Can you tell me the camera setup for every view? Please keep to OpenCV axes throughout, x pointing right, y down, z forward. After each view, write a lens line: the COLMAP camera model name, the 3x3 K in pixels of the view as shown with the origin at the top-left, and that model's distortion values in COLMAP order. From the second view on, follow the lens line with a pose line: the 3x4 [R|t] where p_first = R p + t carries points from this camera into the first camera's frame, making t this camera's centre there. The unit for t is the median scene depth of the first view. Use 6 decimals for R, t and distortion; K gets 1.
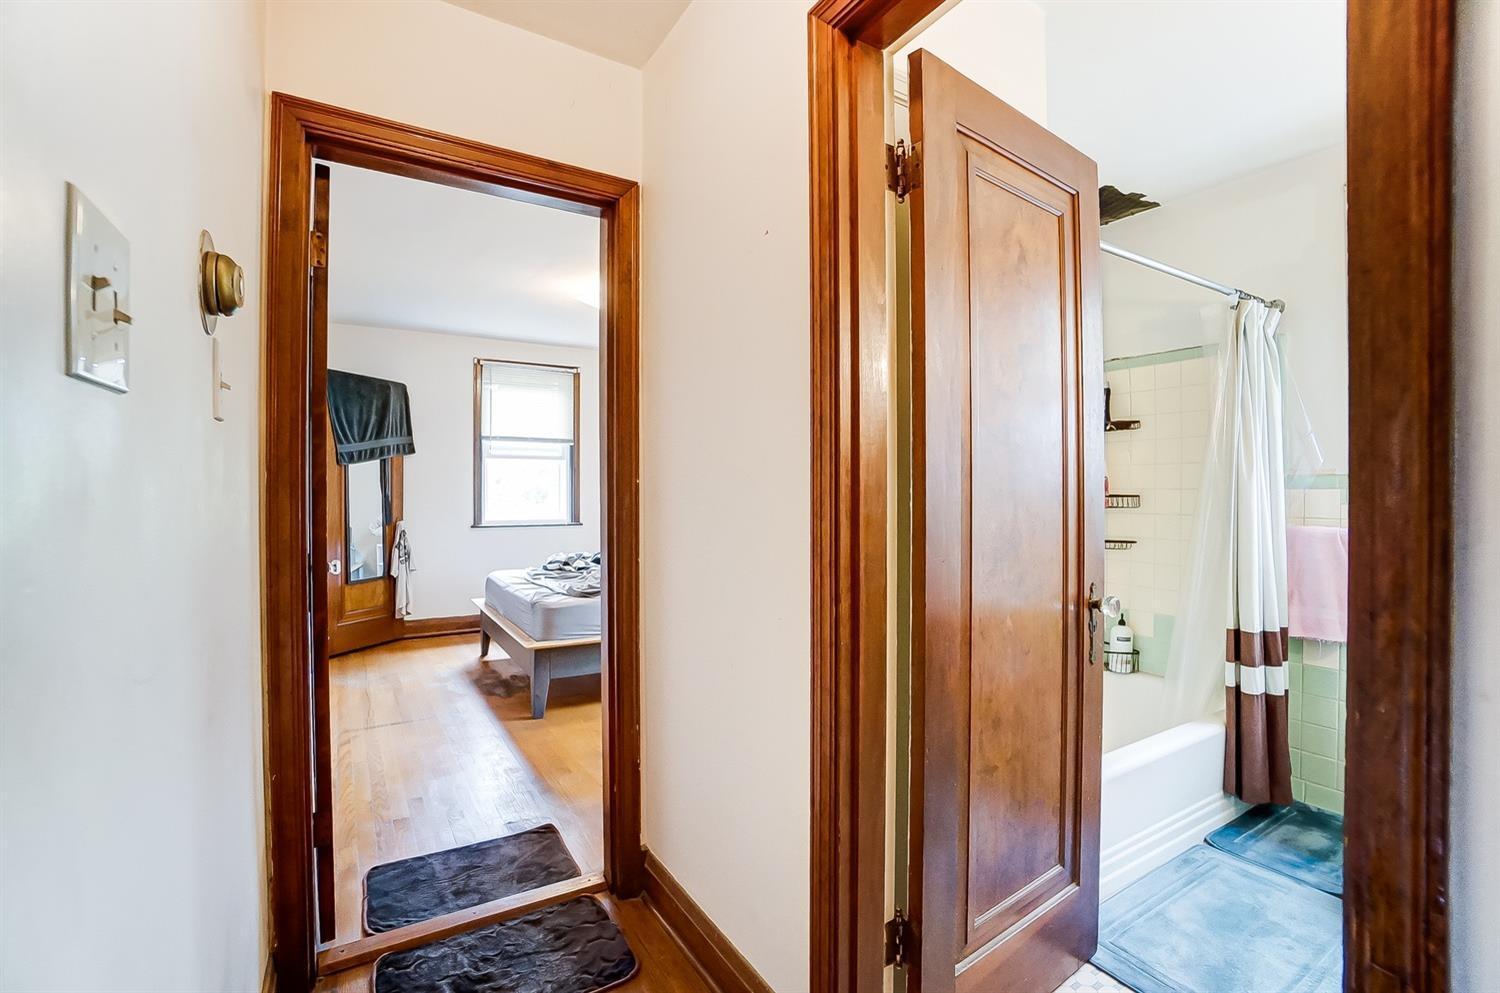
lens RADIAL K [[674.7, 0, 743.7], [0, 674.7, 485.2], [0, 0, 1]] dist [-0.059968, 0.023254]
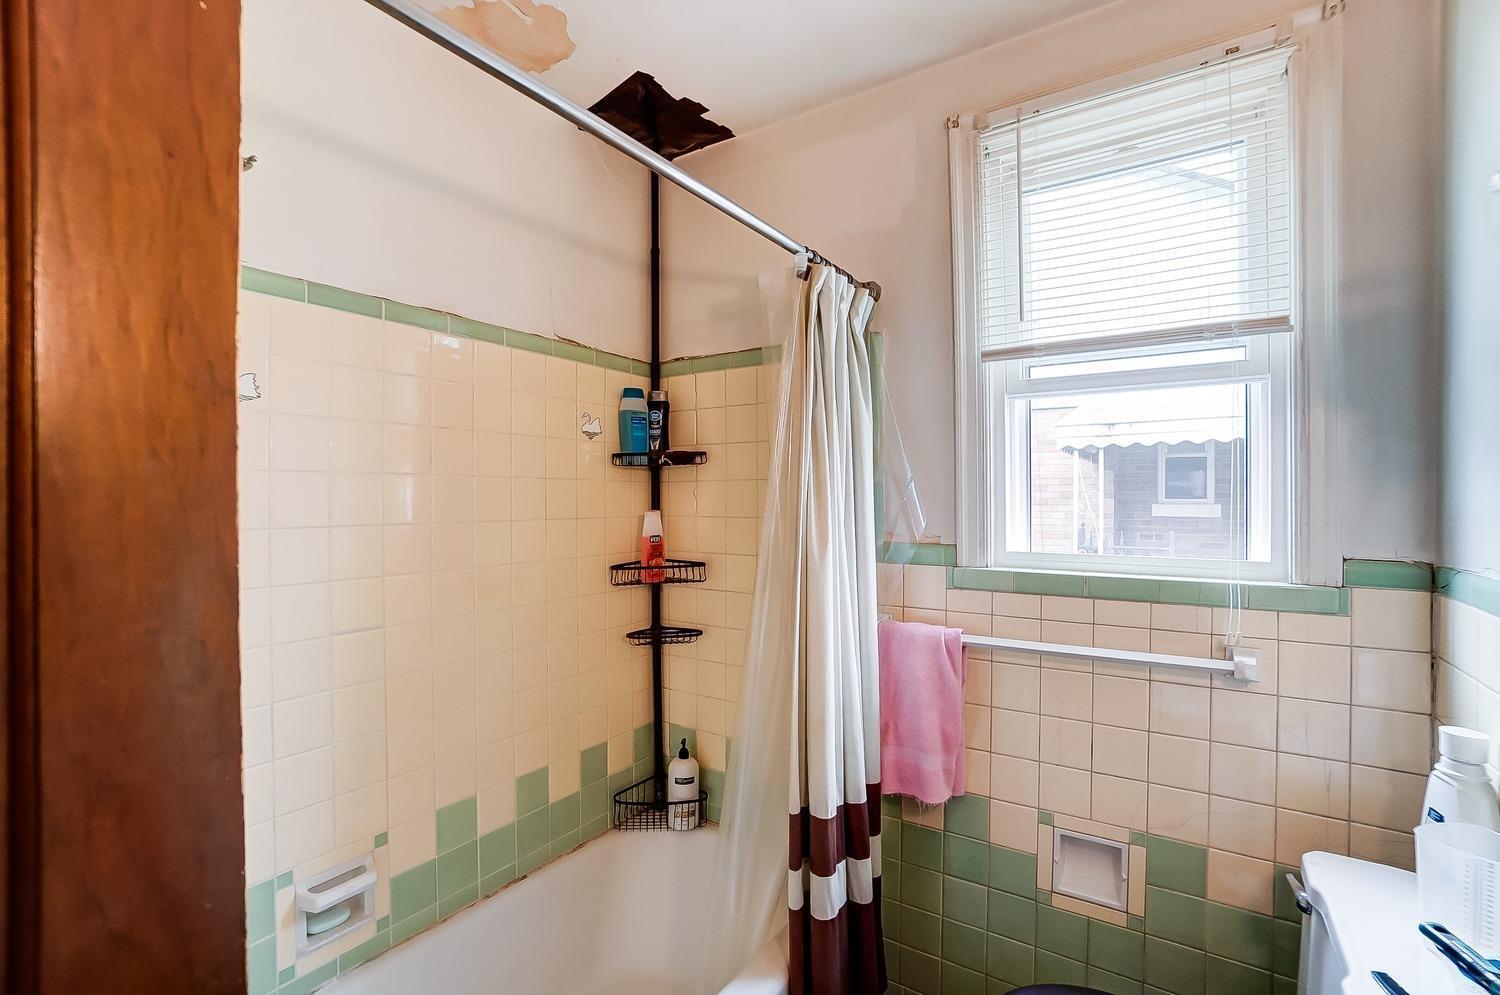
lens RADIAL K [[674.7, 0, 743.7], [0, 674.7, 486.2], [0, 0, 1]] dist [-0.059968, 0.023254]
pose [[0.907795, 0.000459, 0.419415, 0.436079], [0.001016, 0.999994, -0.003294, -0.075747], [-0.419414, 0.003416, 0.907789, 0.459737]]
